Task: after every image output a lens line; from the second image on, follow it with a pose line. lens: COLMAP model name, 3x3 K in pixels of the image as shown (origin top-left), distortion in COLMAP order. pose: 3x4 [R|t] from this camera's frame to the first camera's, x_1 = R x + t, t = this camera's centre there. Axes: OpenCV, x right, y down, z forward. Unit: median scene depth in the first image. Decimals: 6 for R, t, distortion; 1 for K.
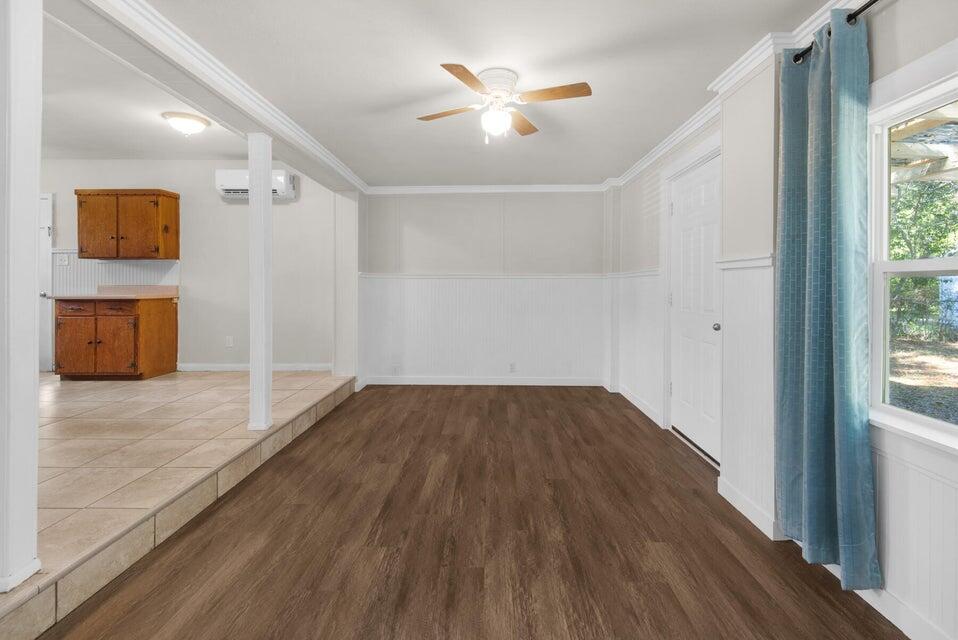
lens RADIAL K [[442.2, 0, 492.9], [0, 442.2, 286.6], [0, 0, 1]] dist [0.001904, -0.001189]
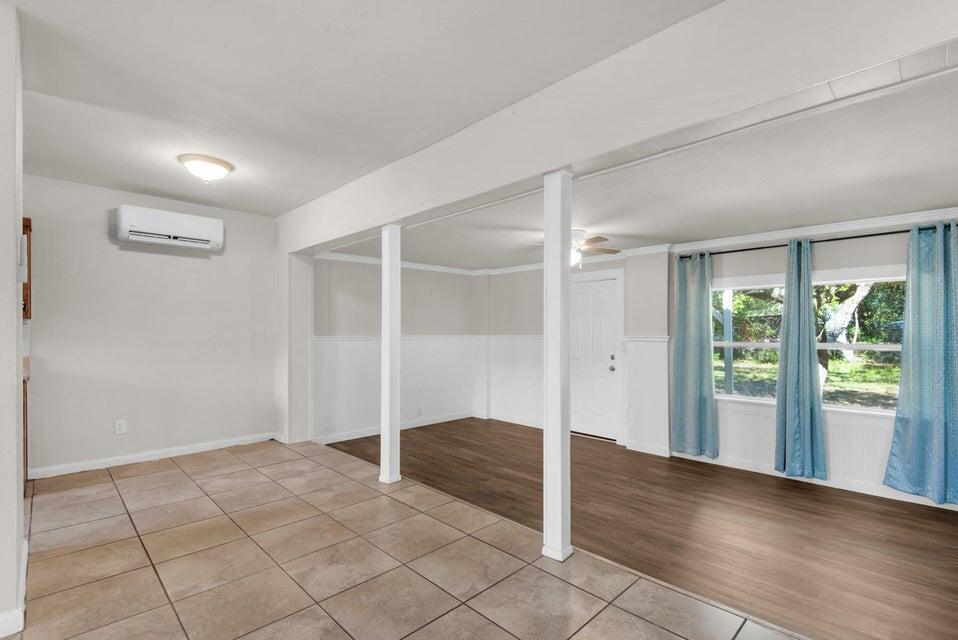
lens RADIAL K [[442.2, 0, 475.2], [0, 442.2, 322.9], [0, 0, 1]] dist [0.001904, -0.001189]
pose [[0.718915, 0.009852, 0.695028, -1.243469], [0.002899, 0.999848, -0.017172, -0.076458], [-0.695092, 0.014360, 0.718778, 0.010274]]
